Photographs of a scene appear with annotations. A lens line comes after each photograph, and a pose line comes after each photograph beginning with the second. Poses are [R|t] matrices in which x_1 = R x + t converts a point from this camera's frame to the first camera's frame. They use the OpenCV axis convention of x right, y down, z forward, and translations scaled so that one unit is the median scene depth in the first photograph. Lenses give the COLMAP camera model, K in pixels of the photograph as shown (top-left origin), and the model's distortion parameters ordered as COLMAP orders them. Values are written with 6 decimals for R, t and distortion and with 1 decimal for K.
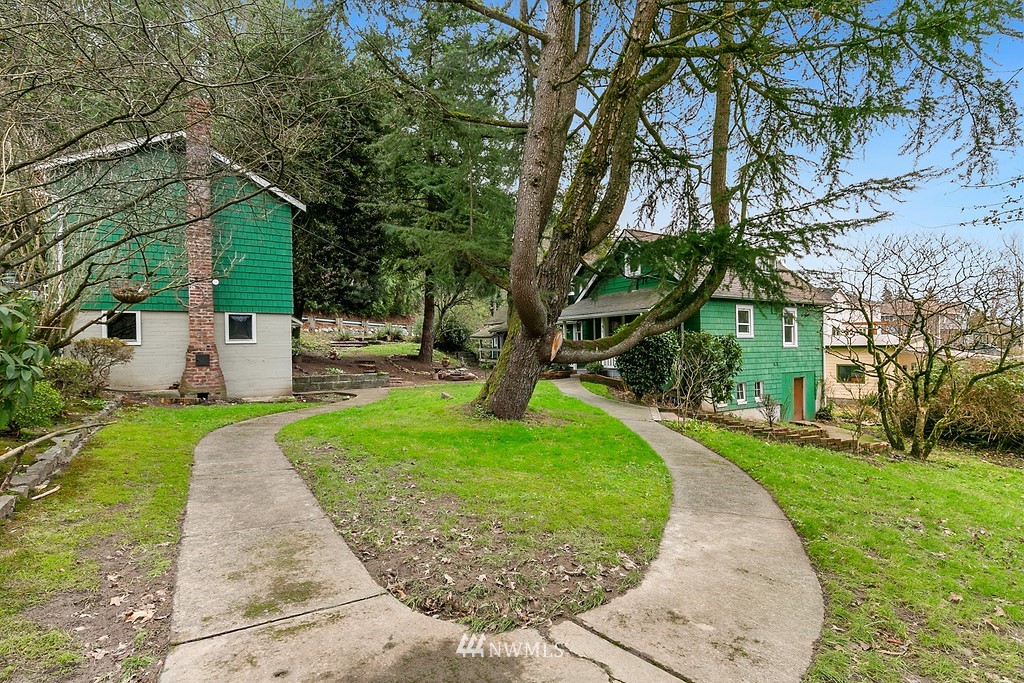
lens RADIAL K [[531.5, 0, 513.8], [0, 531.5, 342.2], [0, 0, 1]] dist [0.001442, 0.000043]
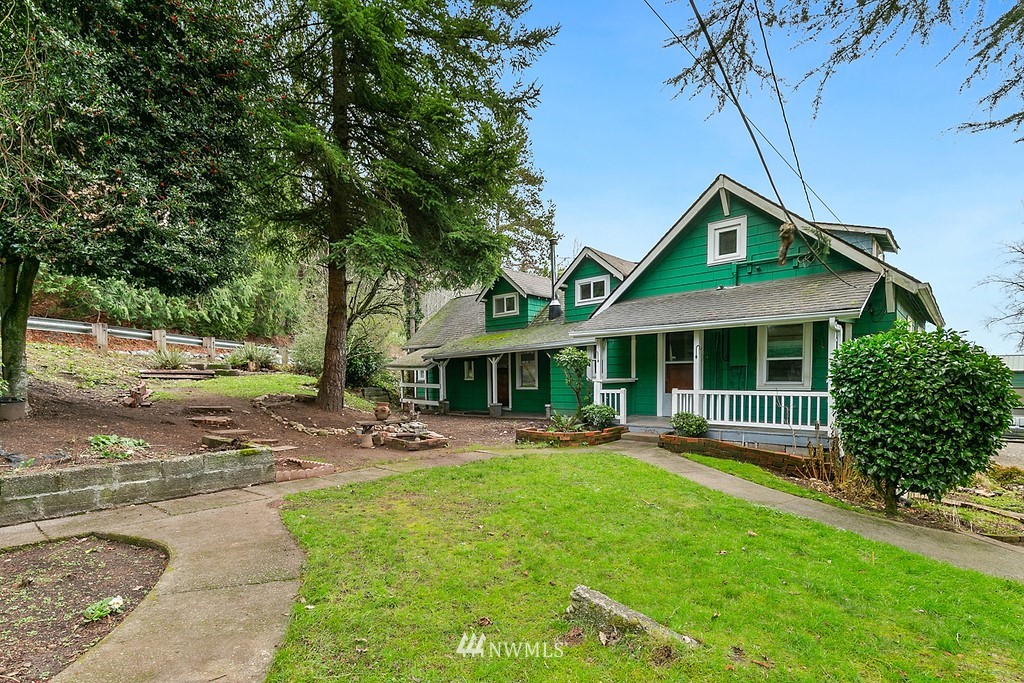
lens RADIAL K [[464.3, 0, 491.5], [0, 464.3, 402.7], [0, 0, 1]] dist [0.002579, 0.000674]
pose [[0.964728, -0.004246, 0.263214, -0.135536], [-0.010746, 0.998401, 0.055495, 0.002346], [-0.263028, -0.056366, 0.963140, 0.500767]]
